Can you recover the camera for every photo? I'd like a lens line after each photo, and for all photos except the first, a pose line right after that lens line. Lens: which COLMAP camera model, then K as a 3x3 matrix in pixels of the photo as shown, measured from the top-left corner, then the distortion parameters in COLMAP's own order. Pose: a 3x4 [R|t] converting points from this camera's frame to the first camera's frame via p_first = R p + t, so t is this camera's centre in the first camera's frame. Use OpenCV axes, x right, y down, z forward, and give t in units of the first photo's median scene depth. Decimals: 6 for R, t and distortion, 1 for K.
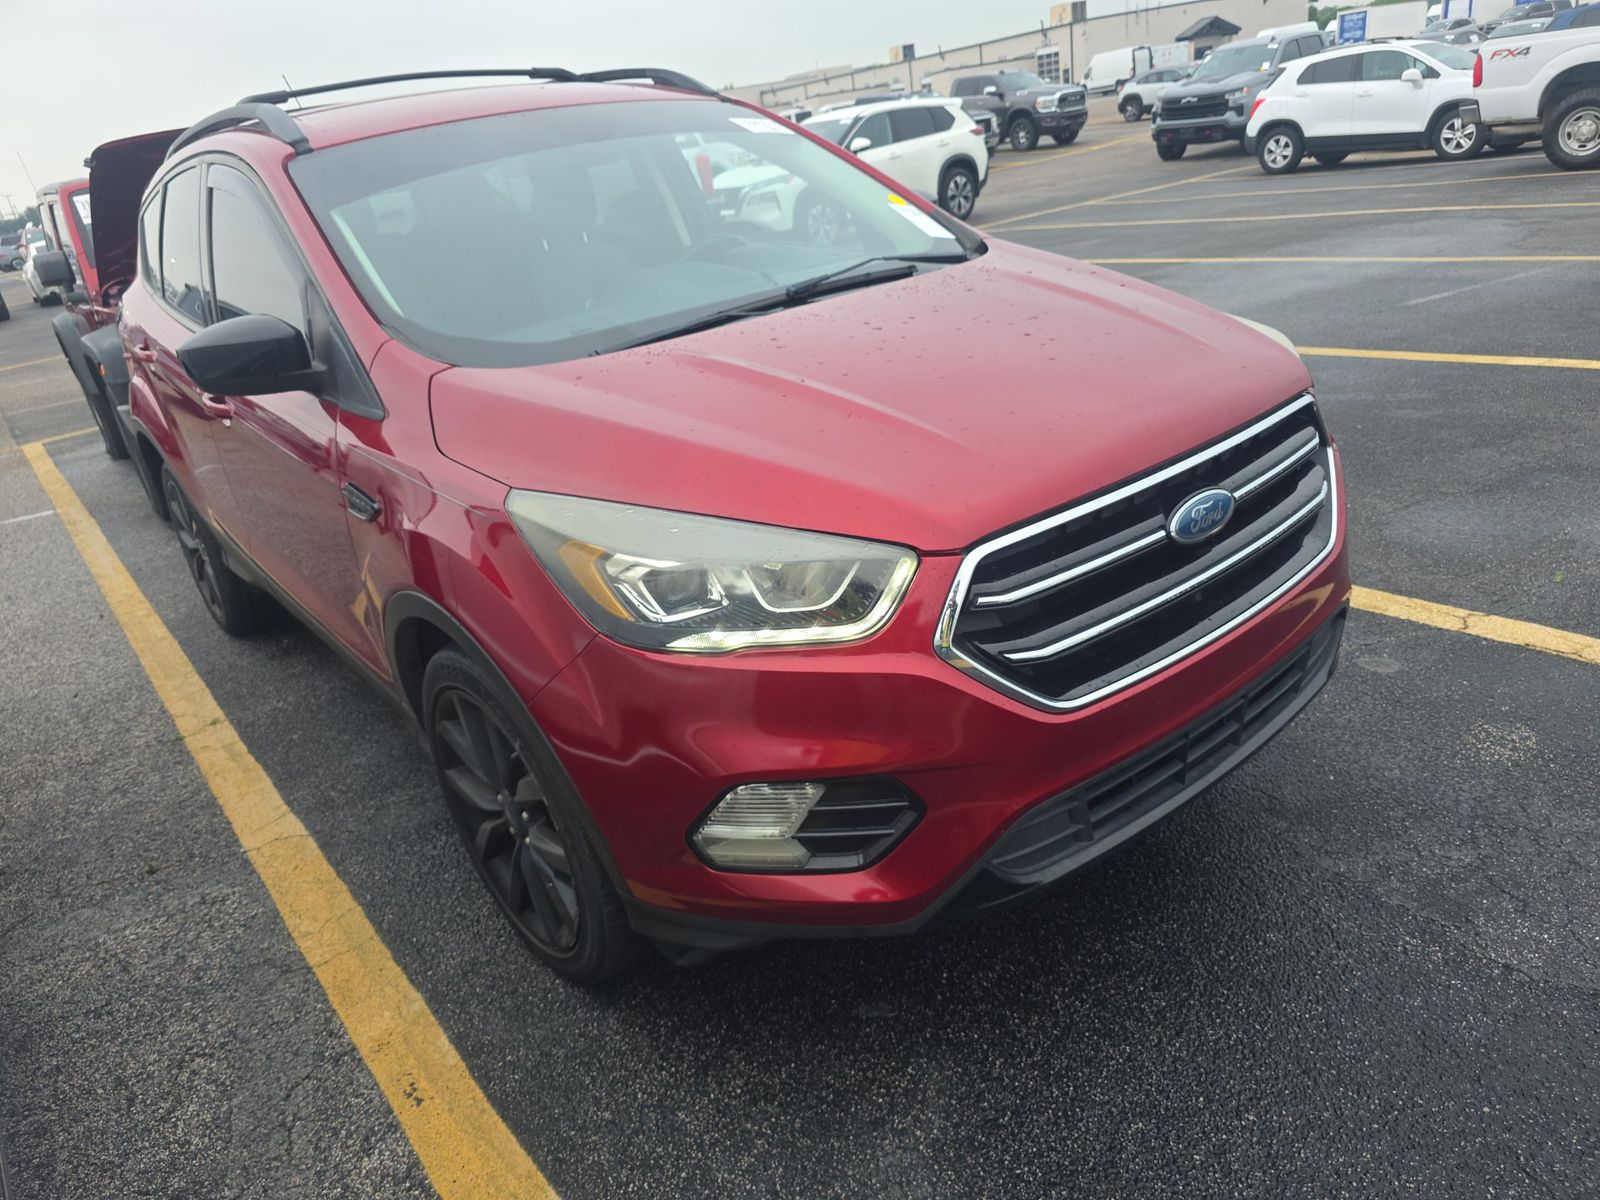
lens RADIAL K [[1074.4, 0, 779.1], [0, 1074.4, 633.9], [0, 0, 1]] dist [0.057879, -0.066904]
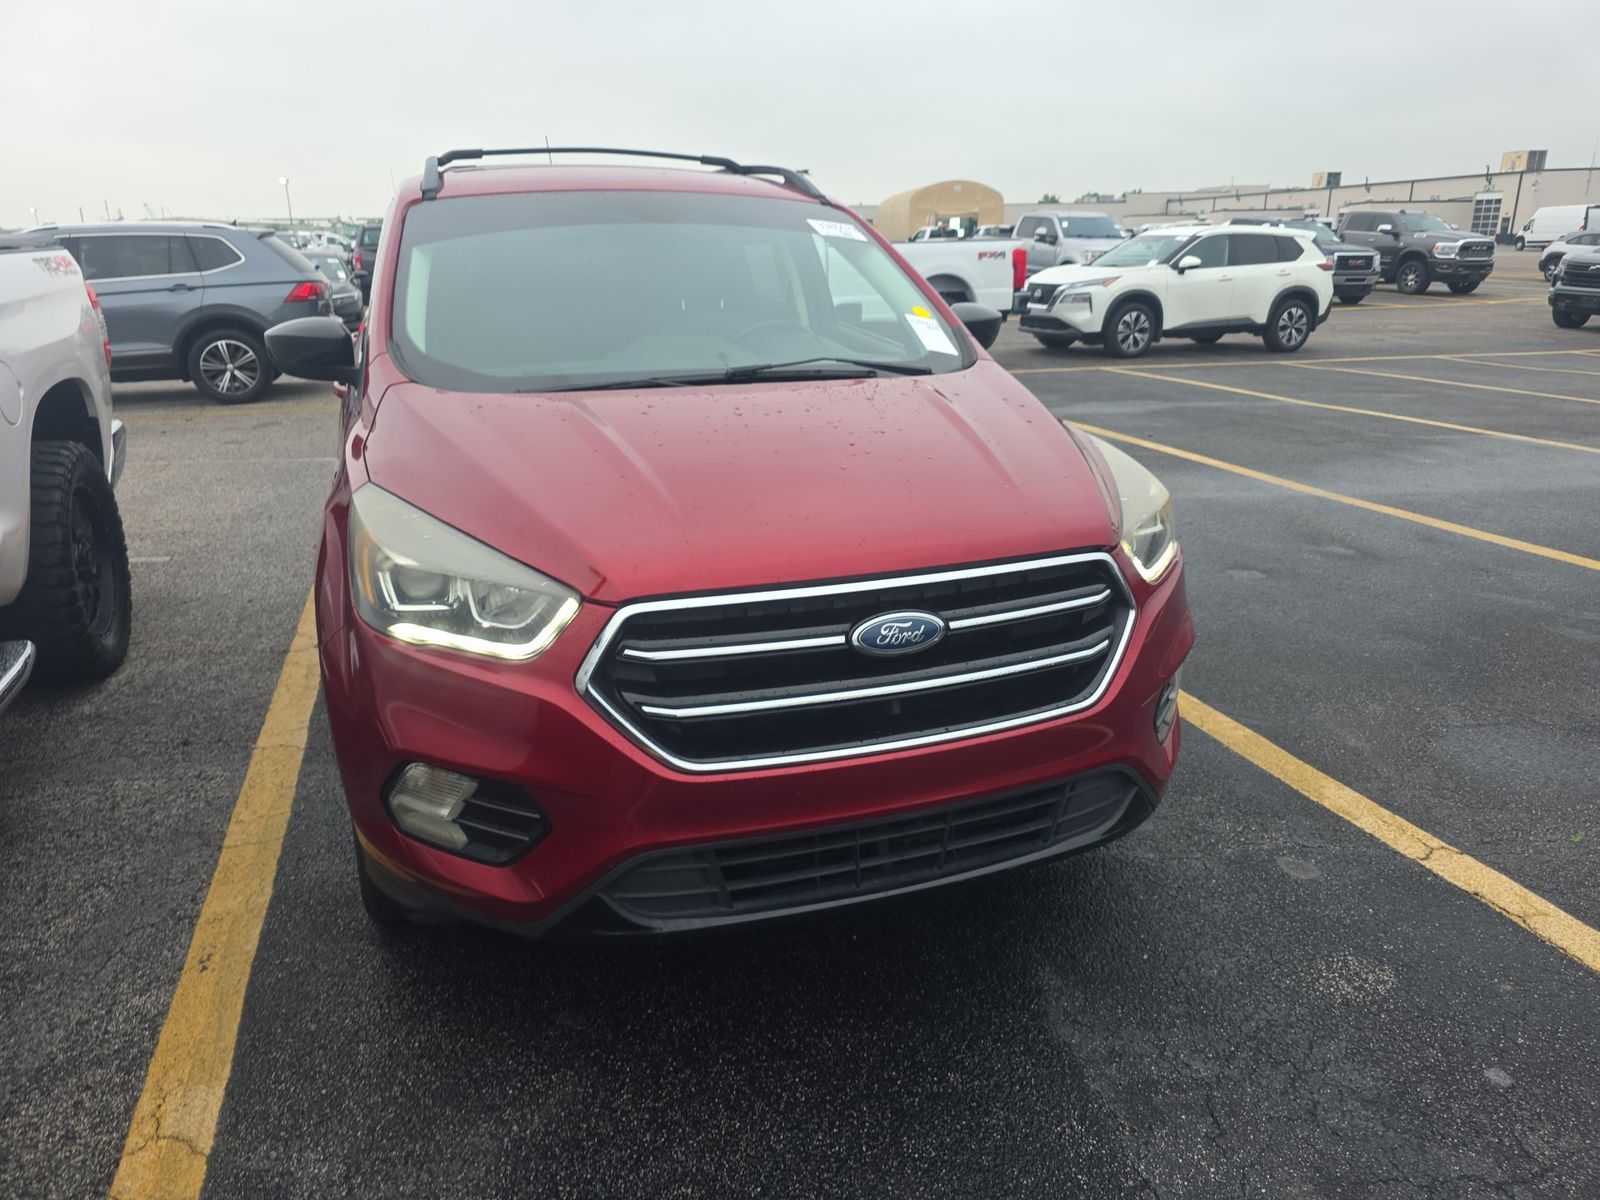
lens RADIAL K [[1076.9, 0, 800.0], [0, 1076.9, 600.0], [0, 0, 1]] dist [0.049767, -0.050204]
pose [[0.938597, 0.223105, -0.263173, 0.392436], [-0.246464, 0.967359, -0.058925, -0.038044], [0.241437, 0.120170, 0.962947, -0.026799]]
